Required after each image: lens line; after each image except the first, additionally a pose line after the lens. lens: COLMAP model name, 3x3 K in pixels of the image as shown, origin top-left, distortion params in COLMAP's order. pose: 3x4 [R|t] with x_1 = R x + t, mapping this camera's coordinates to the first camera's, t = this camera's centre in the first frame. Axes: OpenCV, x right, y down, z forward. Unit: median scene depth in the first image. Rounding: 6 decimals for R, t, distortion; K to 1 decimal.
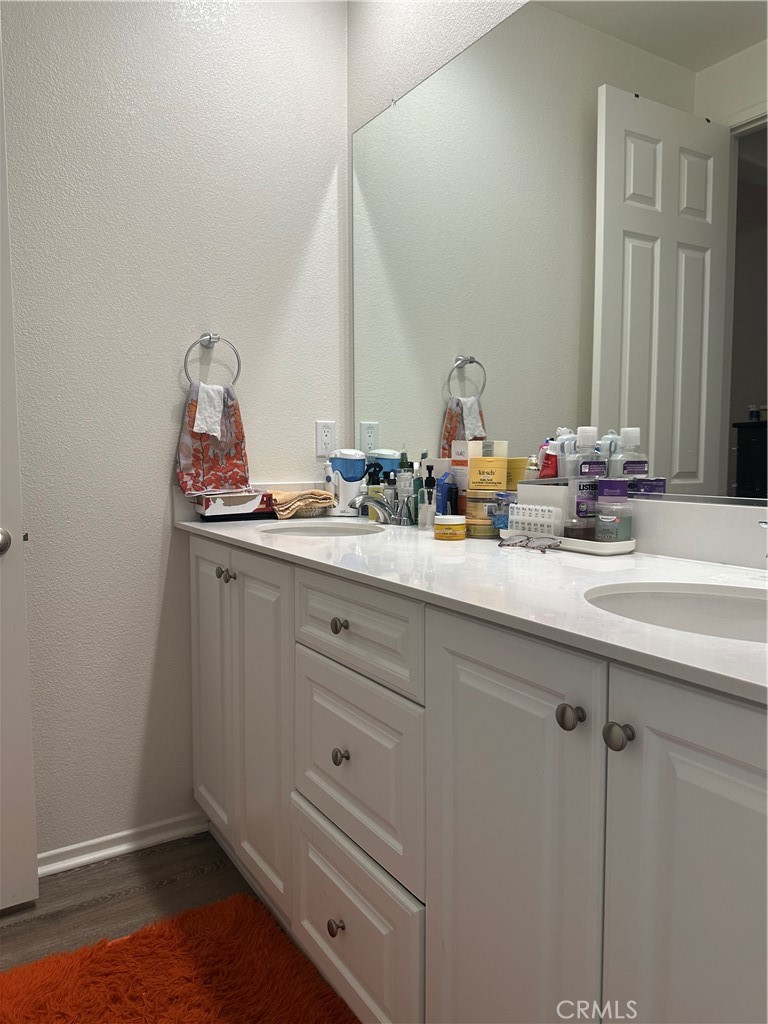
lens RADIAL K [[711.8, 0, 384.0], [0, 711.8, 512.0], [0, 0, 1]] dist [0.113145, -0.178111]
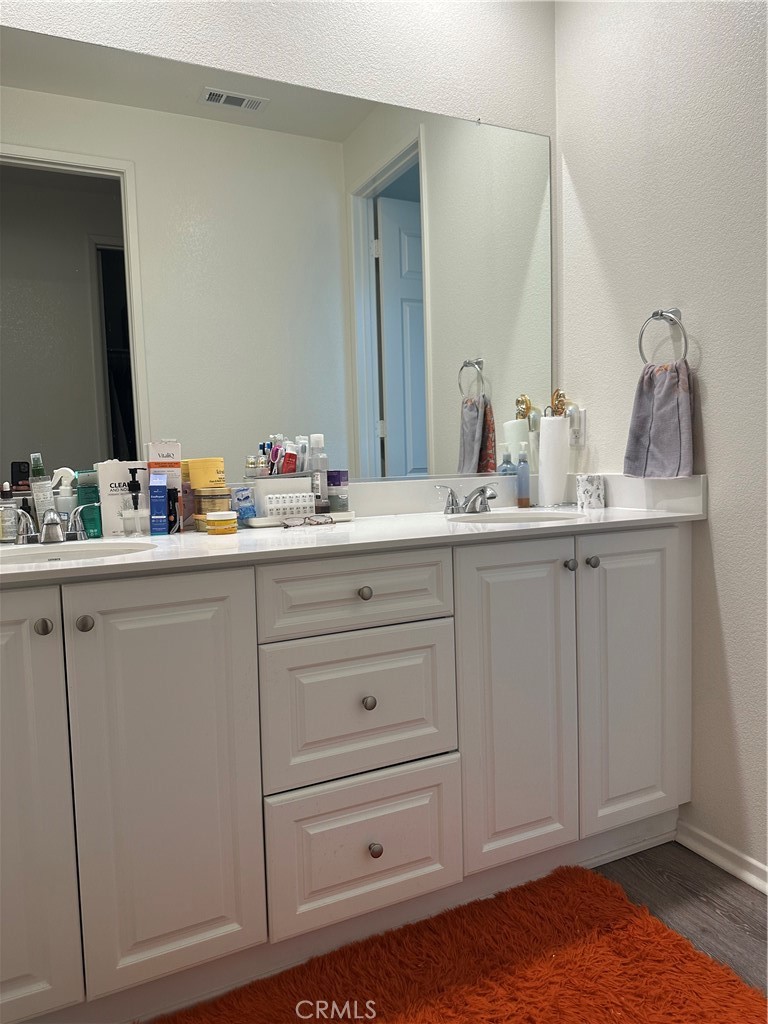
lens RADIAL K [[711.8, 0, 384.0], [0, 711.8, 512.0], [0, 0, 1]] dist [0.113145, -0.178111]
pose [[0.067291, -0.079600, 0.994553, -1.034053], [0.103211, 0.992020, 0.072415, -0.051072], [-0.992381, 0.097776, 0.074970, 0.721560]]
